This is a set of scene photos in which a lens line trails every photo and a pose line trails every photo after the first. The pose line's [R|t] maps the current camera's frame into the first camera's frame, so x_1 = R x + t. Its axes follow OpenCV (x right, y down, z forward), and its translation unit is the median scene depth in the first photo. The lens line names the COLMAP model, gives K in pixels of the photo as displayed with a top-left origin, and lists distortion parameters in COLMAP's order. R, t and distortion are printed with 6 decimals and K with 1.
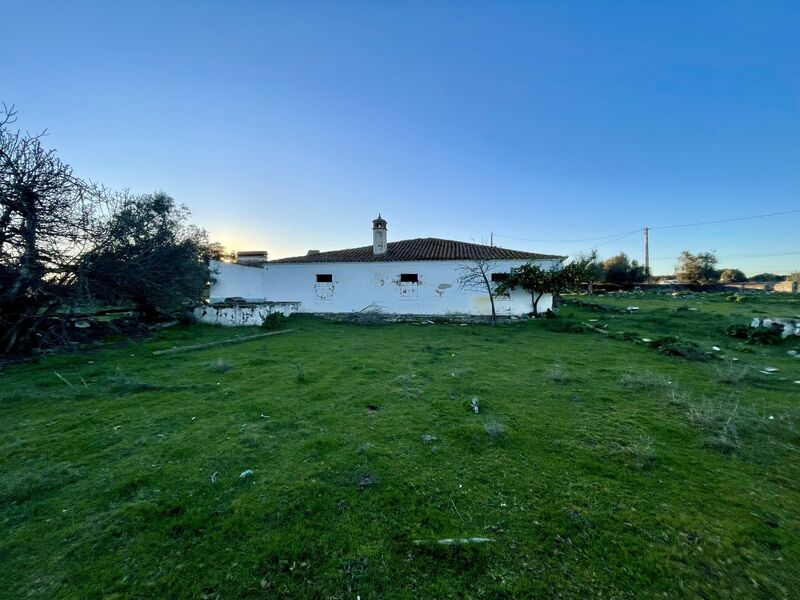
lens RADIAL K [[323.3, 0, 396.0], [0, 323.3, 300.4], [0, 0, 1]] dist [0.004717, -0.001931]
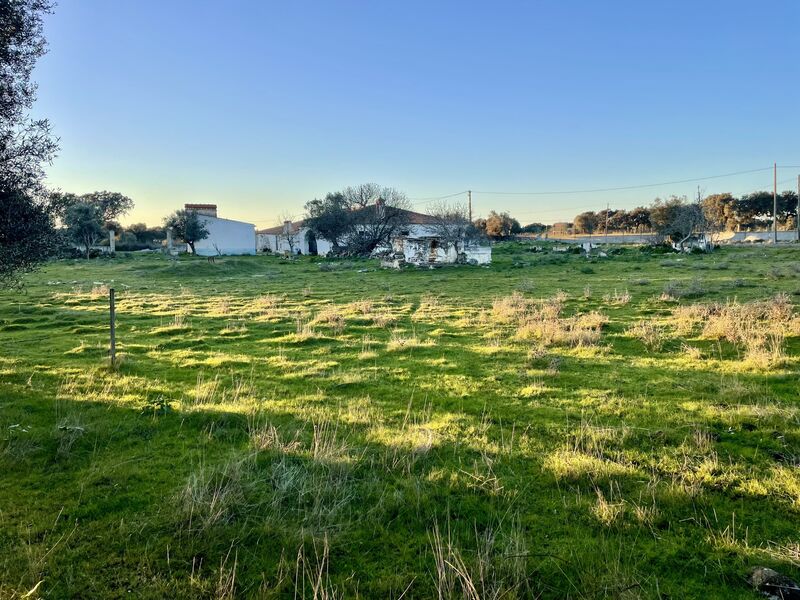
lens RADIAL K [[601.1, 0, 401.9], [0, 601.1, 301.6], [0, 0, 1]] dist [0.098563, -0.113358]
pose [[0.806379, -0.066889, 0.587604, -2.065463], [0.031685, 0.997043, 0.070015, 0.086140], [-0.590549, -0.037840, 0.806114, -1.843974]]
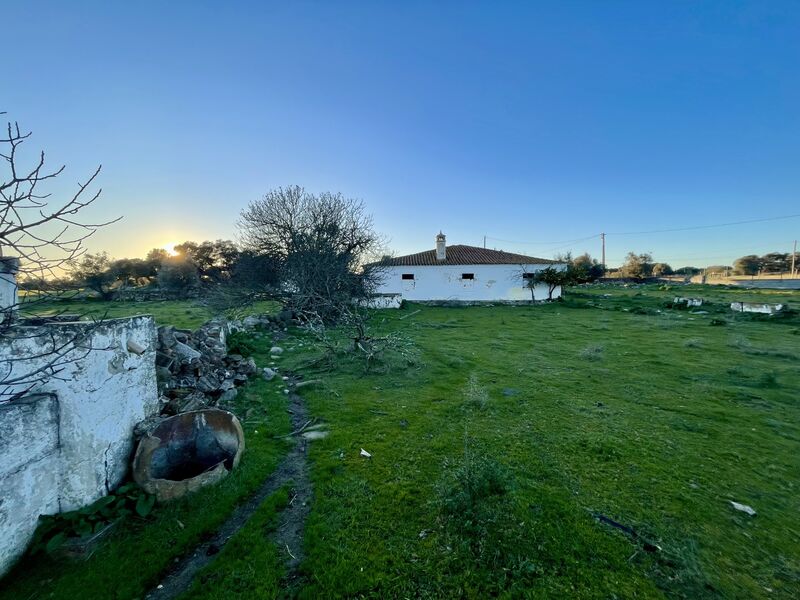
lens RADIAL K [[323.3, 0, 399.0], [0, 323.3, 301.6], [0, 0, 1]] dist [0.004717, -0.001931]
pose [[0.992326, -0.014990, 0.122738, -0.439540], [0.011915, 0.999598, 0.025746, 0.004152], [-0.123074, -0.024086, 0.992105, -0.408888]]
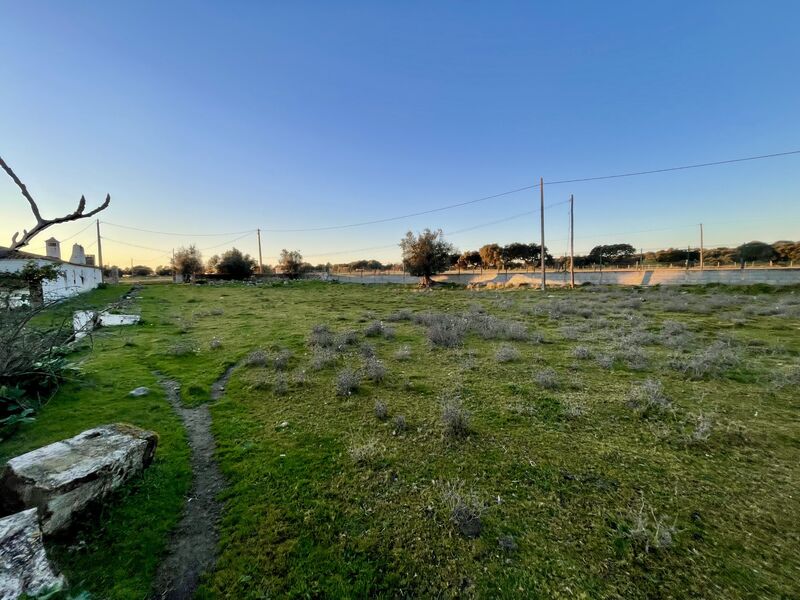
lens RADIAL K [[323.3, 0, 399.5], [0, 323.3, 300.9], [0, 0, 1]] dist [0.004717, -0.001931]
pose [[0.681764, -0.071044, 0.728114, 0.496237], [0.036585, 0.997339, 0.063057, -0.005338], [-0.730657, -0.016352, 0.682549, -0.667821]]
